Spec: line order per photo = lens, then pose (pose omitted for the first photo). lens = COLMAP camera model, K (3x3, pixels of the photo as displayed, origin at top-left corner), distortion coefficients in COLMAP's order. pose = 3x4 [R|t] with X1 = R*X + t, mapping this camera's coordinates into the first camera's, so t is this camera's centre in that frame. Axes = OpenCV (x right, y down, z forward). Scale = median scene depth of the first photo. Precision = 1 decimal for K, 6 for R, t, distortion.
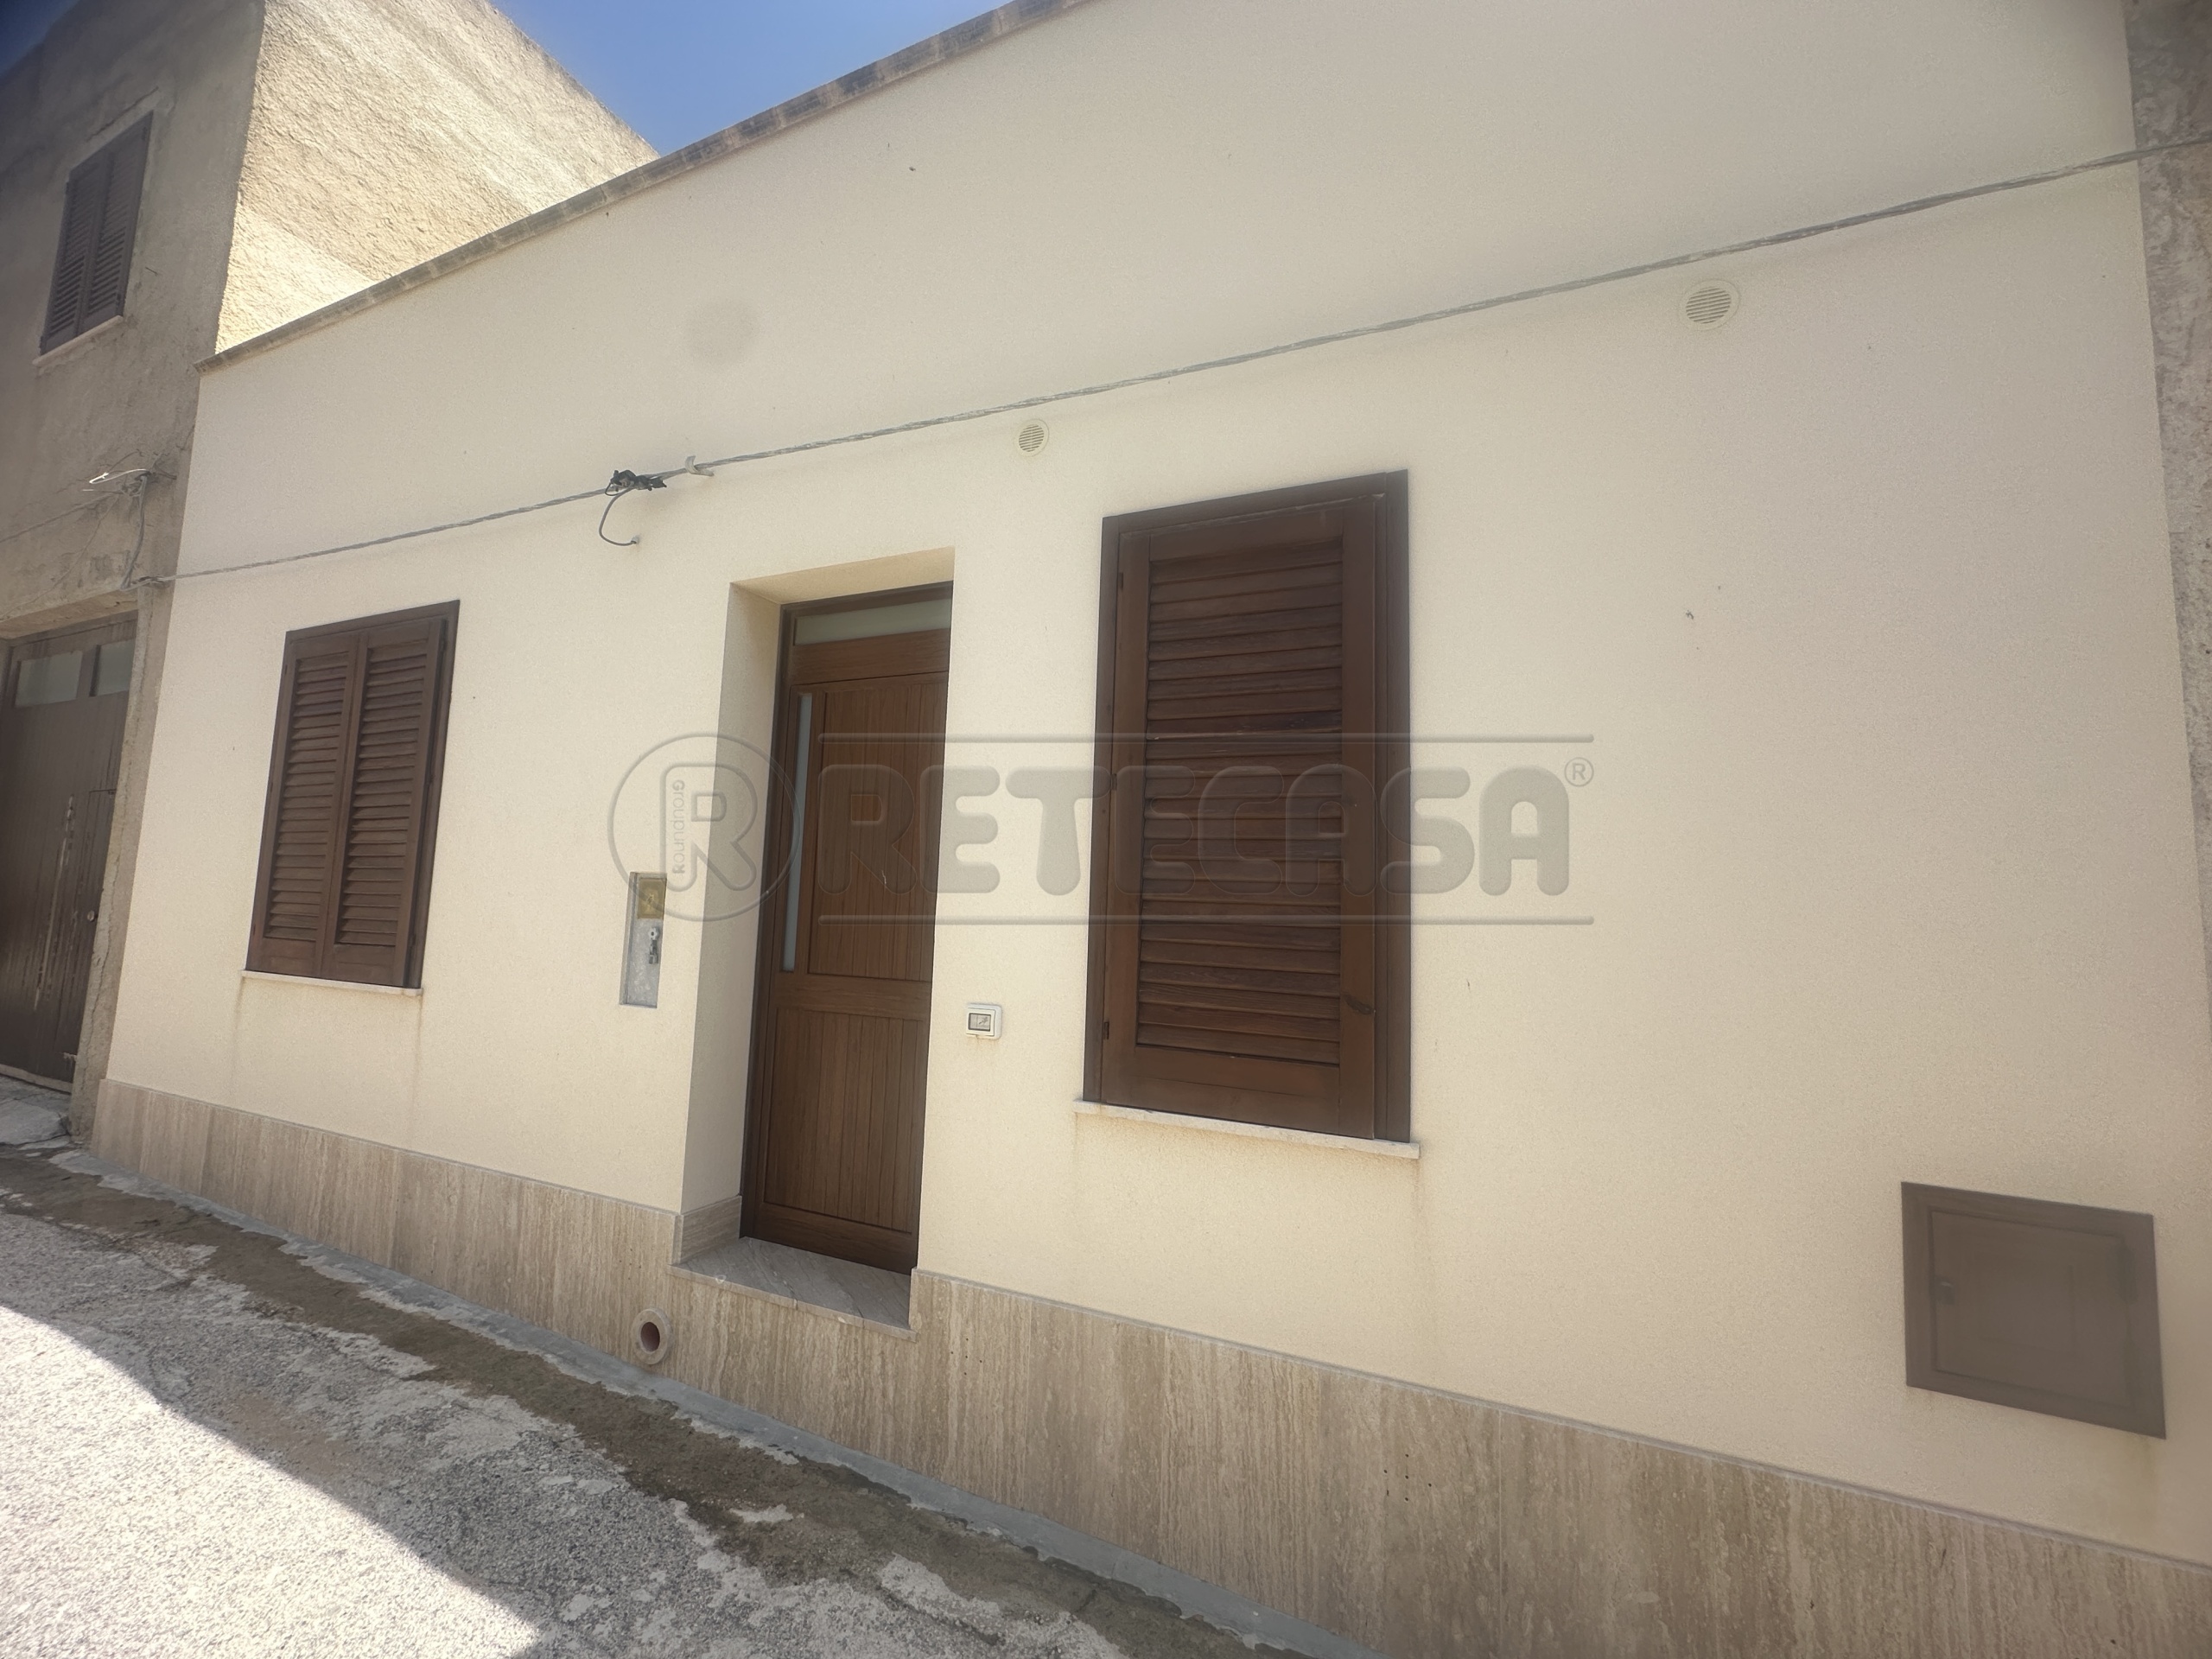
lens RADIAL K [[876.5, 0, 1106.0], [0, 876.5, 829.5], [0, 0, 1]] dist [-0.002445, 0.000157]
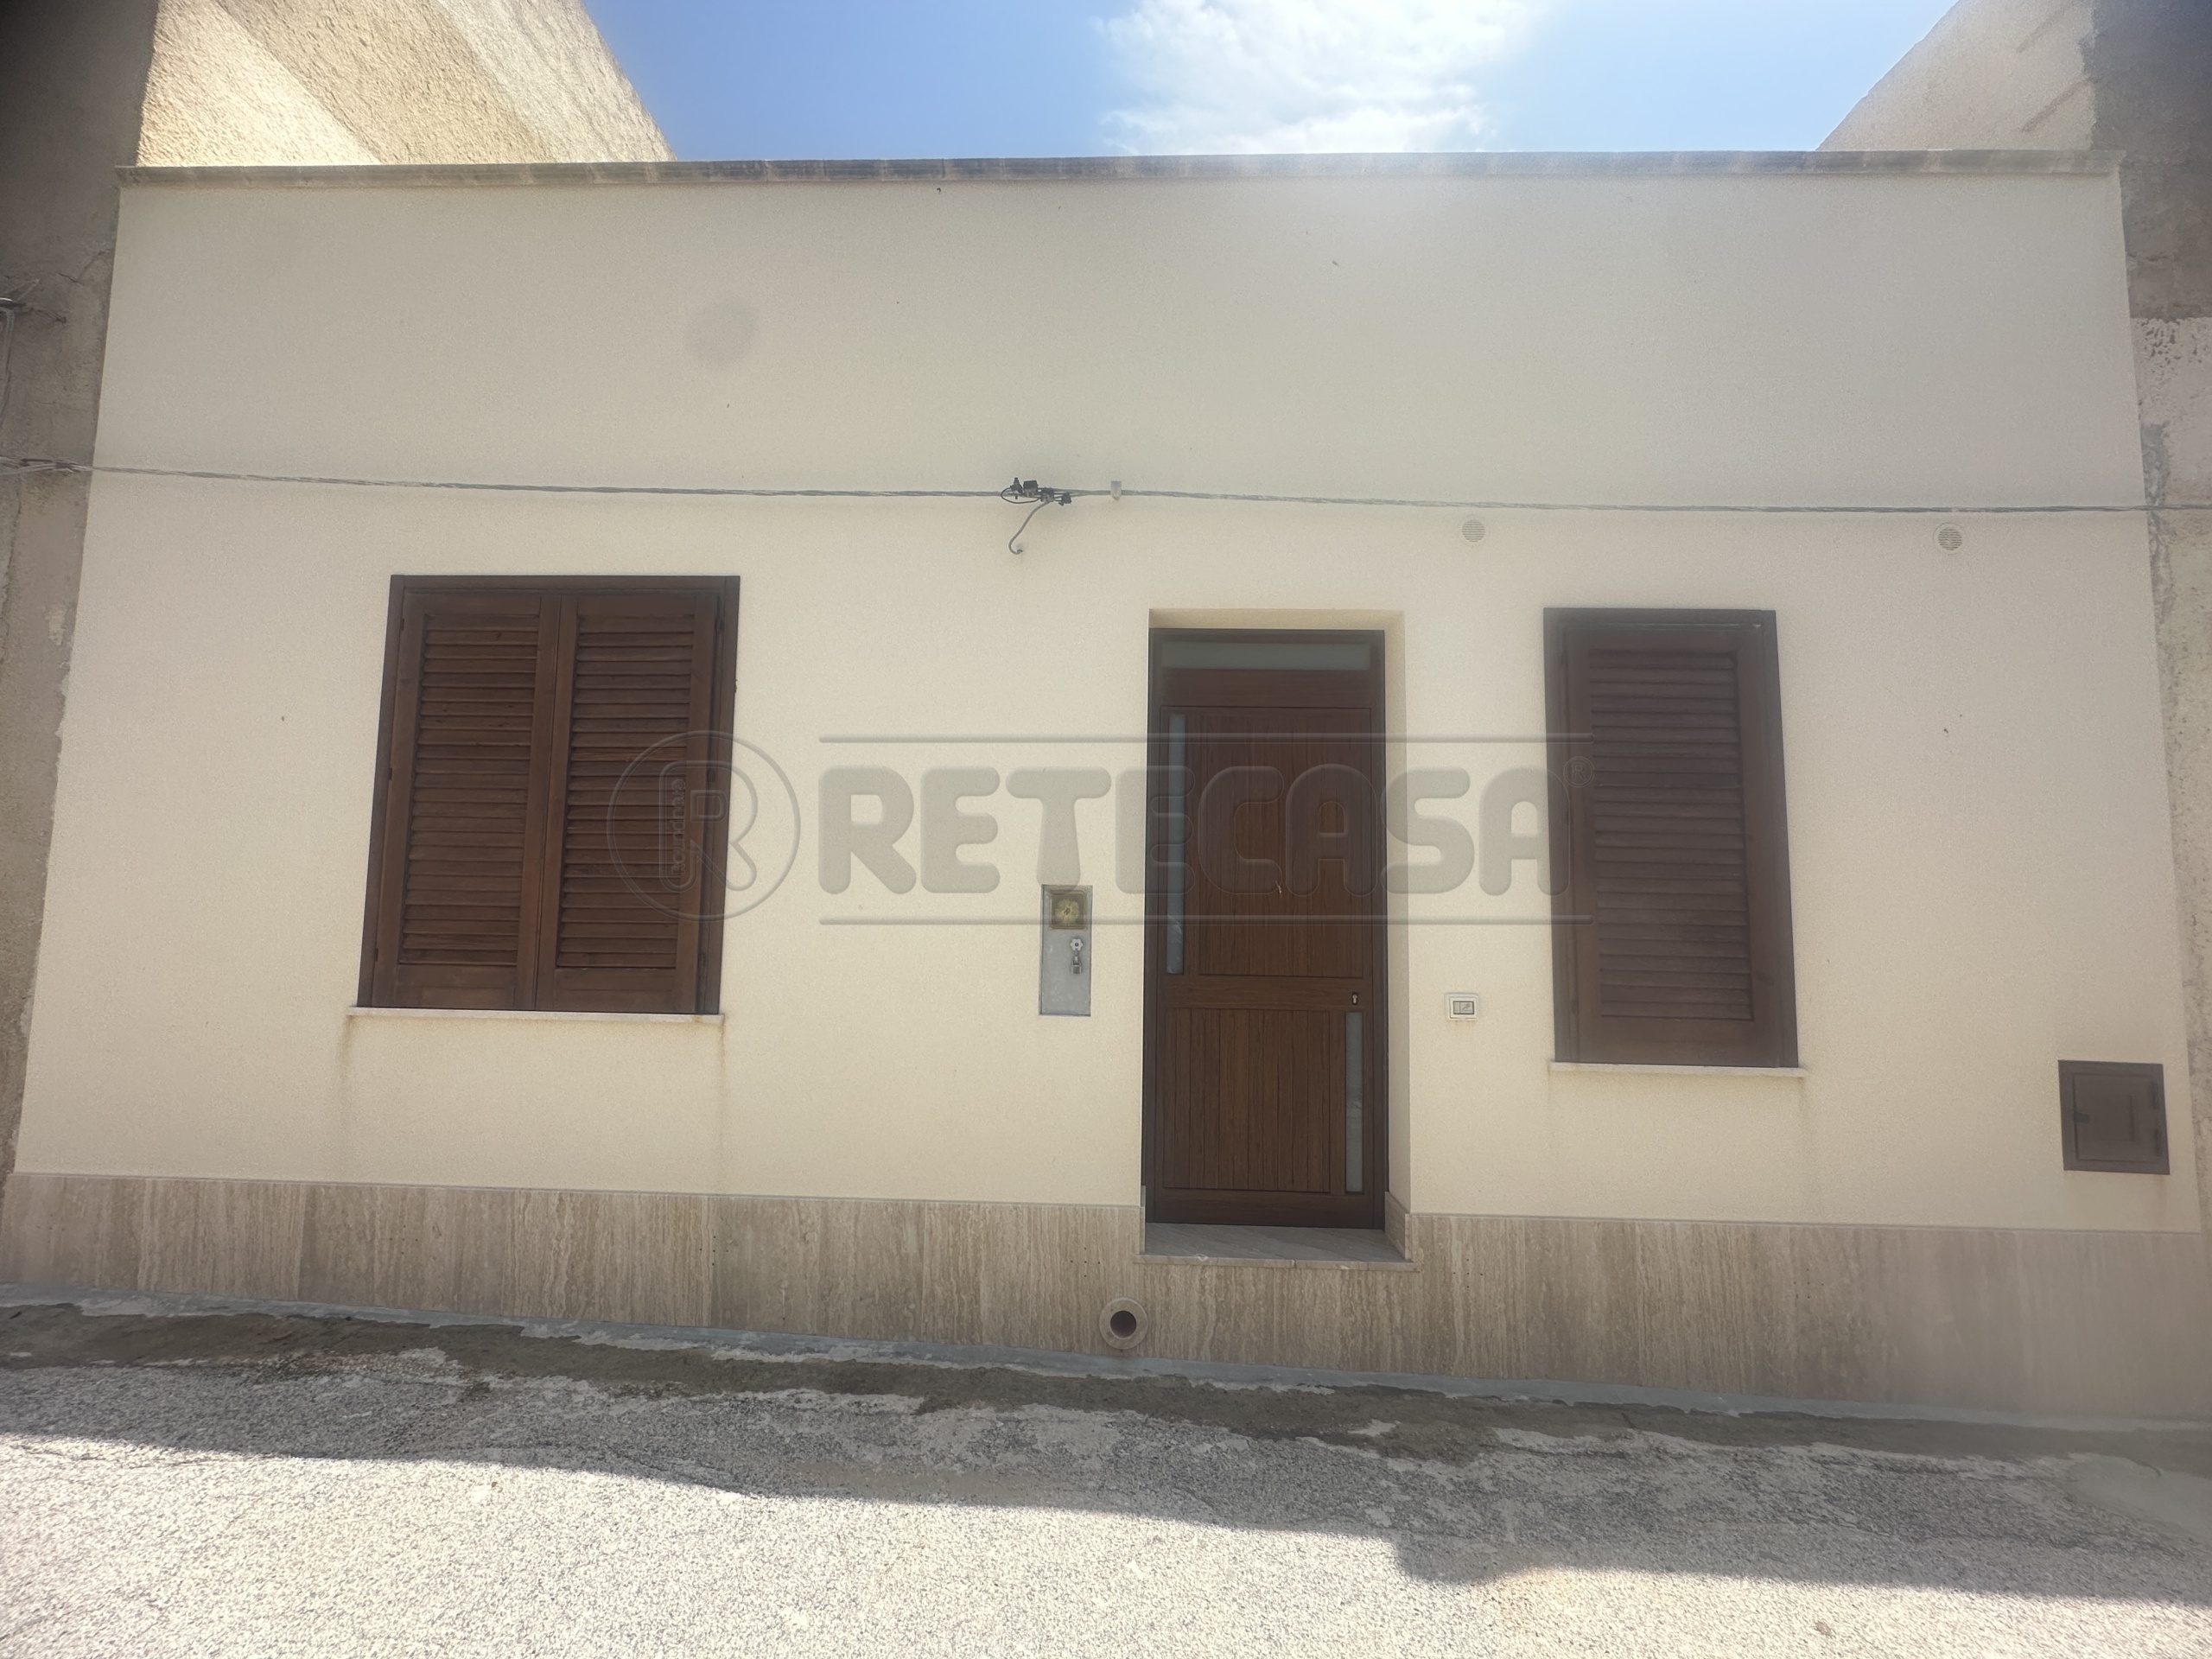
lens RADIAL K [[875.7, 0, 1106.0], [0, 875.7, 829.5], [0, 0, 1]] dist [-0.003737, -0.000097]
pose [[0.928470, 0.010887, 0.371248, -1.028743], [-0.021148, 0.999498, 0.023578, -0.048459], [-0.370805, -0.029743, 0.928234, 0.045043]]
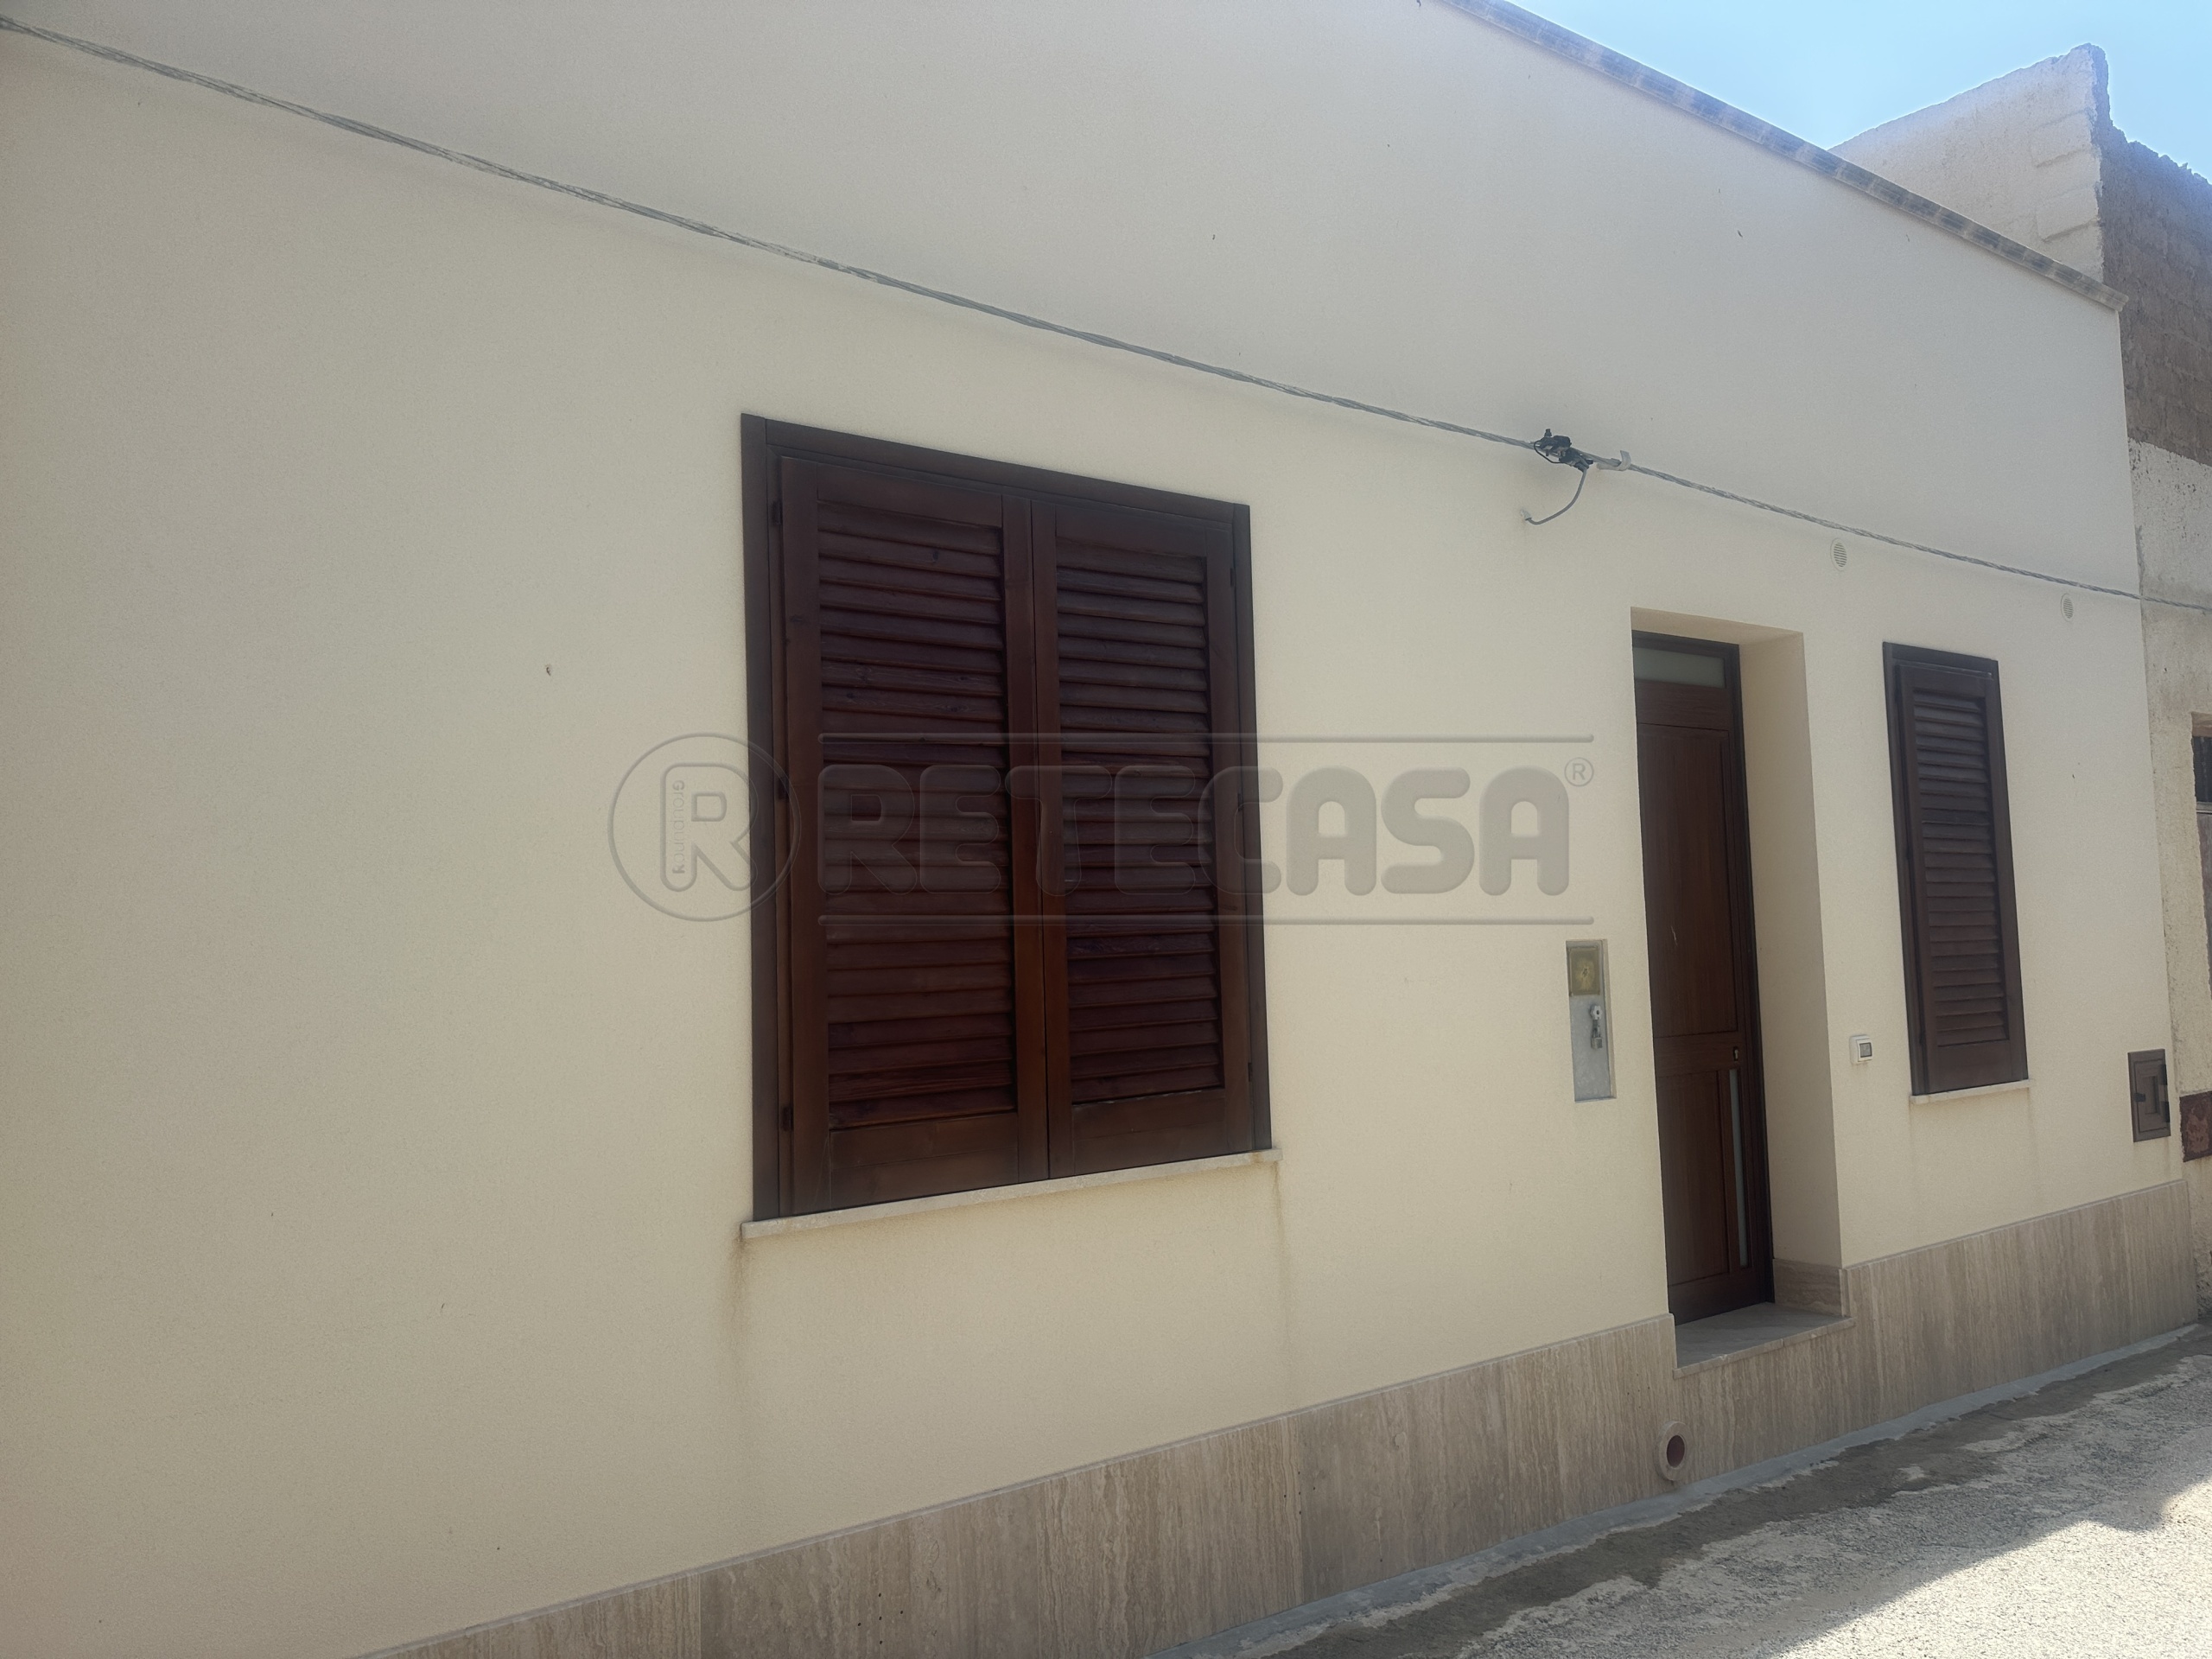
lens RADIAL K [[1554.0, 0, 1106.0], [0, 1554.0, 829.5], [0, 0, 1]] dist [0.018541, -0.023820]
pose [[0.523933, 0.010335, 0.851697, -2.420847], [-0.035477, 0.999323, 0.009698, -0.065096], [-0.851020, -0.035297, 0.523945, 0.741719]]
